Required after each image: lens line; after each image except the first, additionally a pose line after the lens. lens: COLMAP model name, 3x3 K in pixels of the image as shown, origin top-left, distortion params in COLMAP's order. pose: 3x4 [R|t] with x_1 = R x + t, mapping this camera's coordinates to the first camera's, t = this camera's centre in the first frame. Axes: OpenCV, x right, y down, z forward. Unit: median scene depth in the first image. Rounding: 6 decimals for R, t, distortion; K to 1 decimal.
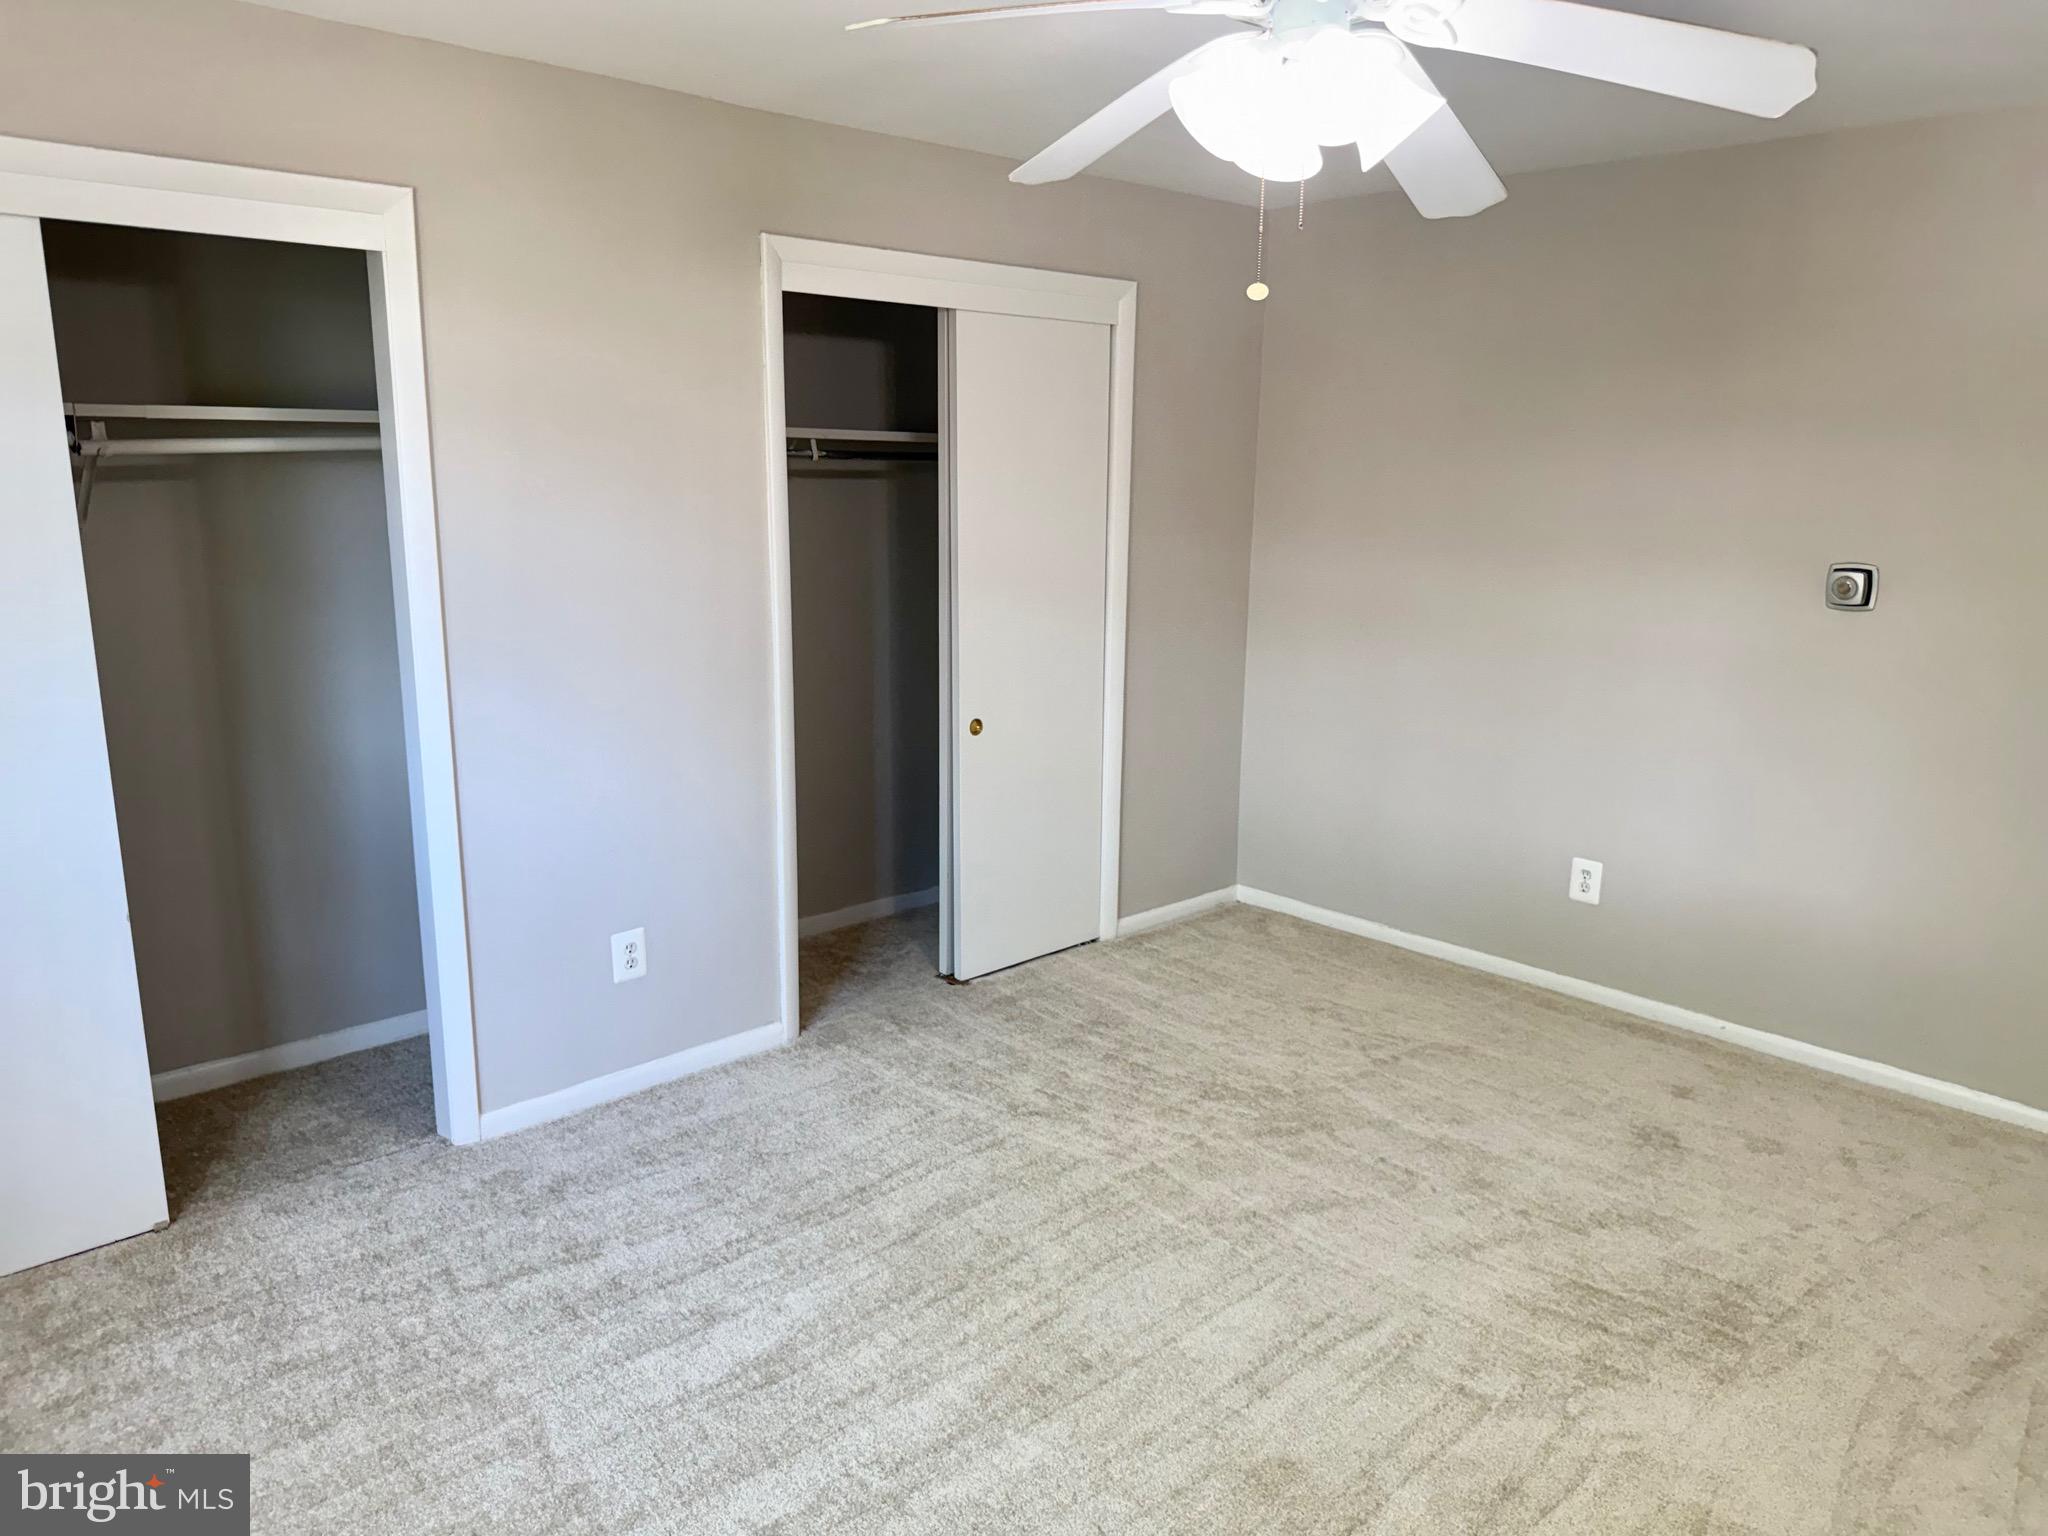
lens RADIAL K [[1433.4, 0, 1024.0], [0, 1433.4, 768.0], [0, 0, 1]] dist [0.116710, -0.071645]
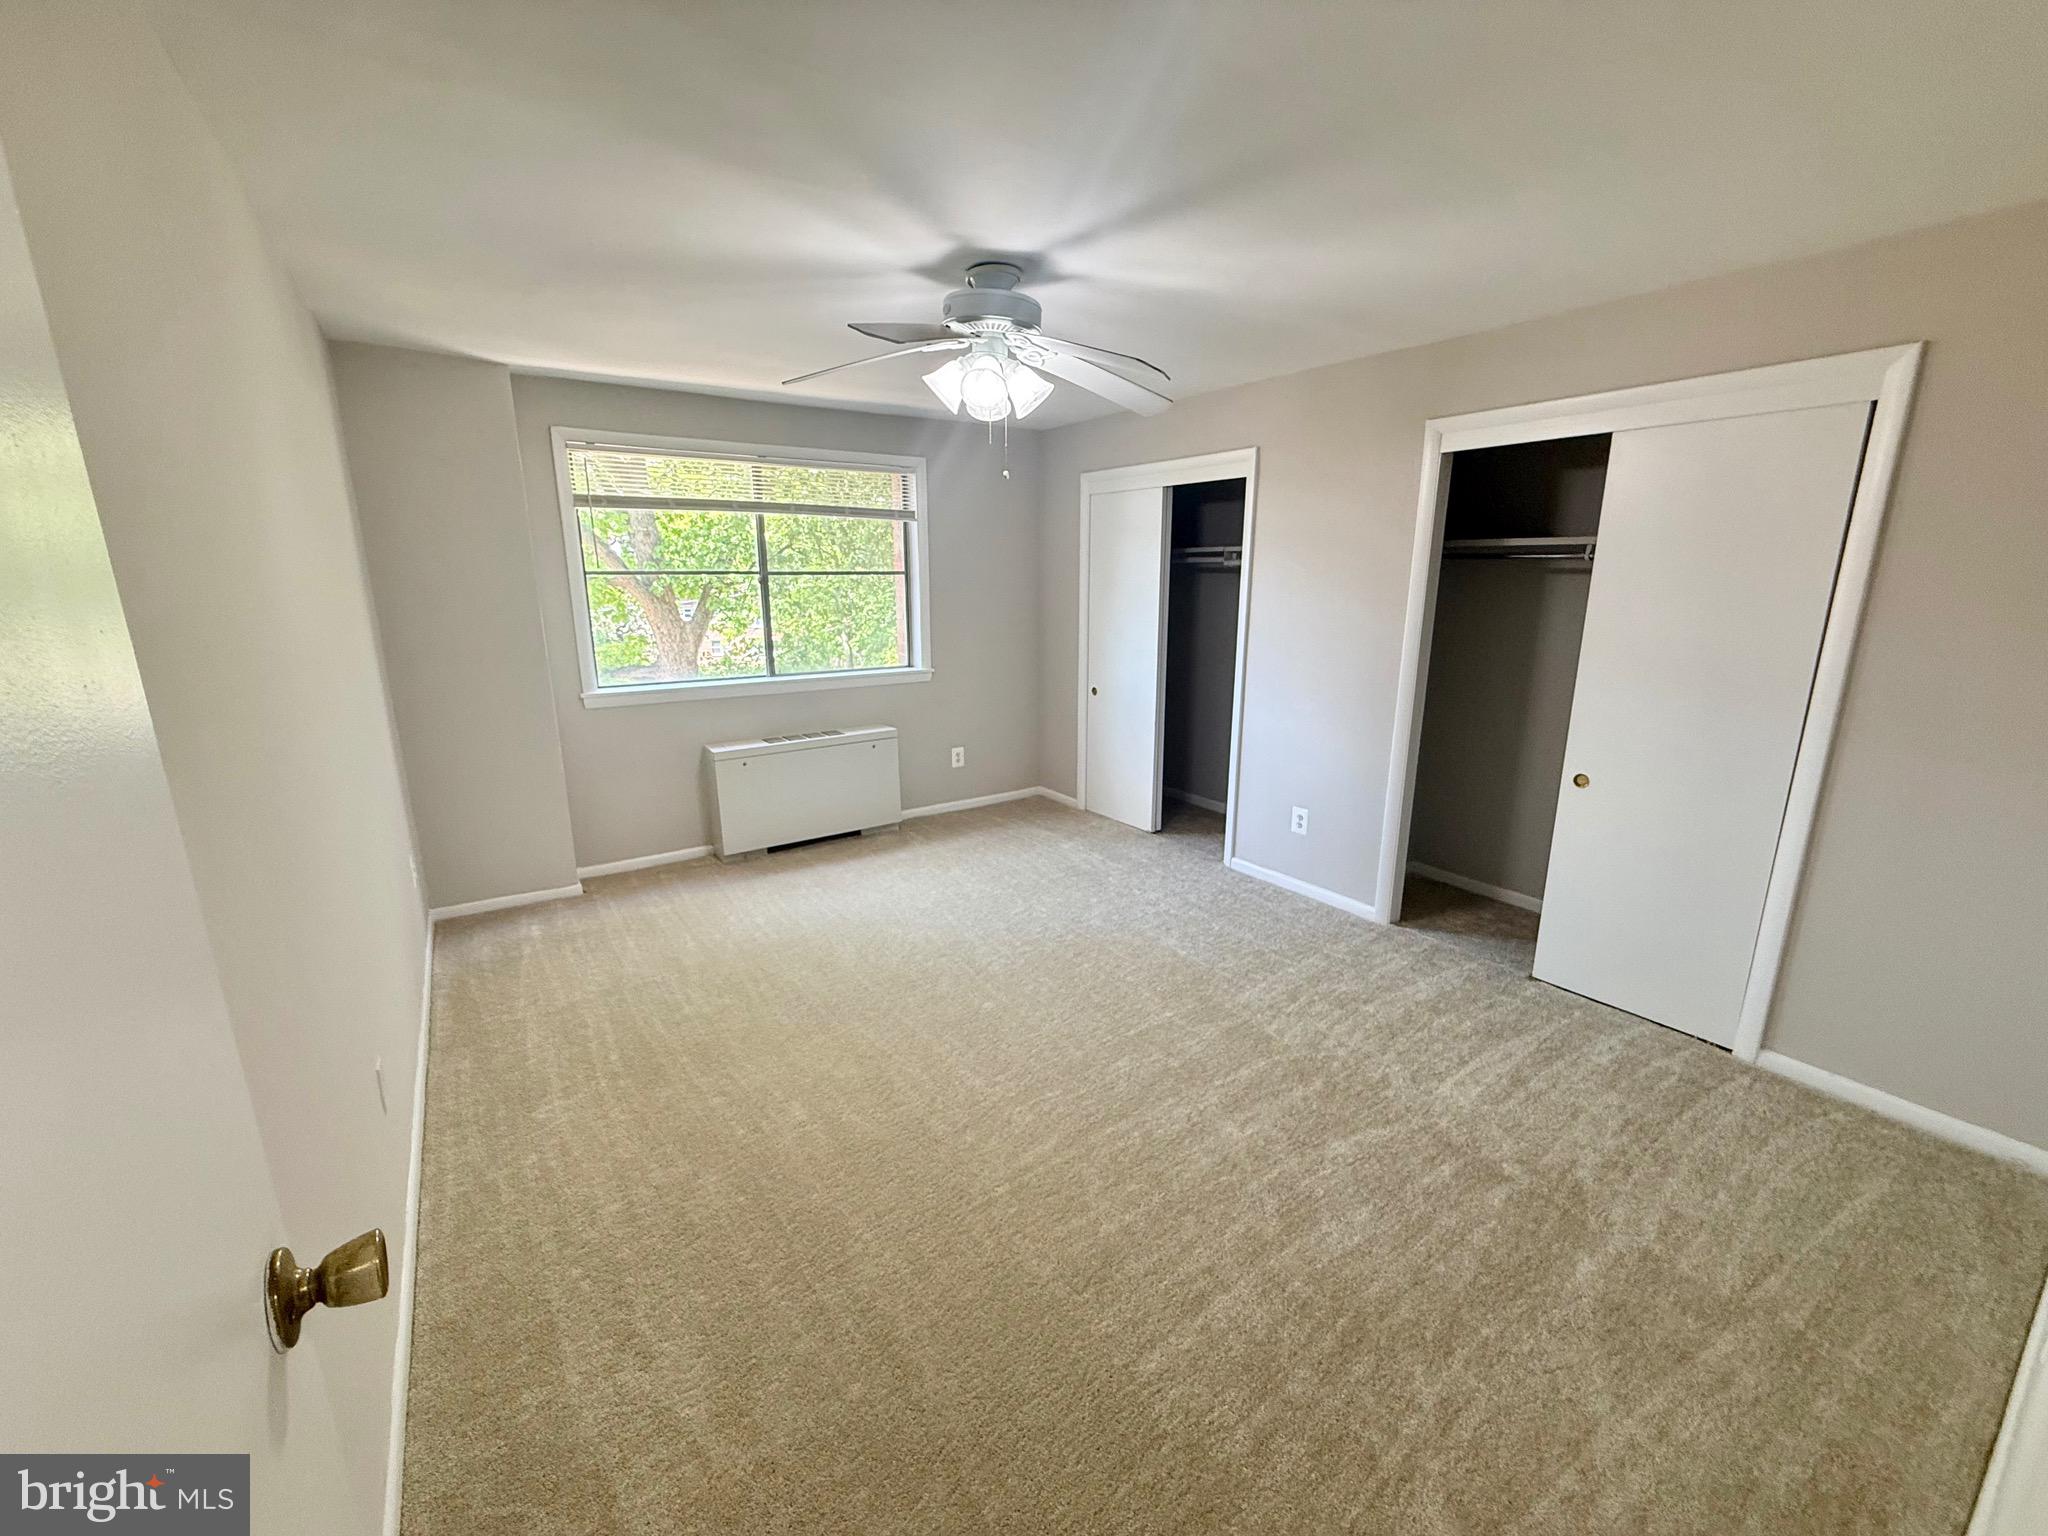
lens RADIAL K [[818.6, 0, 1017.6], [0, 818.6, 767.3], [0, 0, 1]] dist [0.001147, -0.000125]
pose [[-0.152209, 0.215558, -0.964555, 0.749626], [-0.216108, 0.945052, 0.245302, -0.113970], [0.964432, 0.245786, -0.097262, 0.659528]]
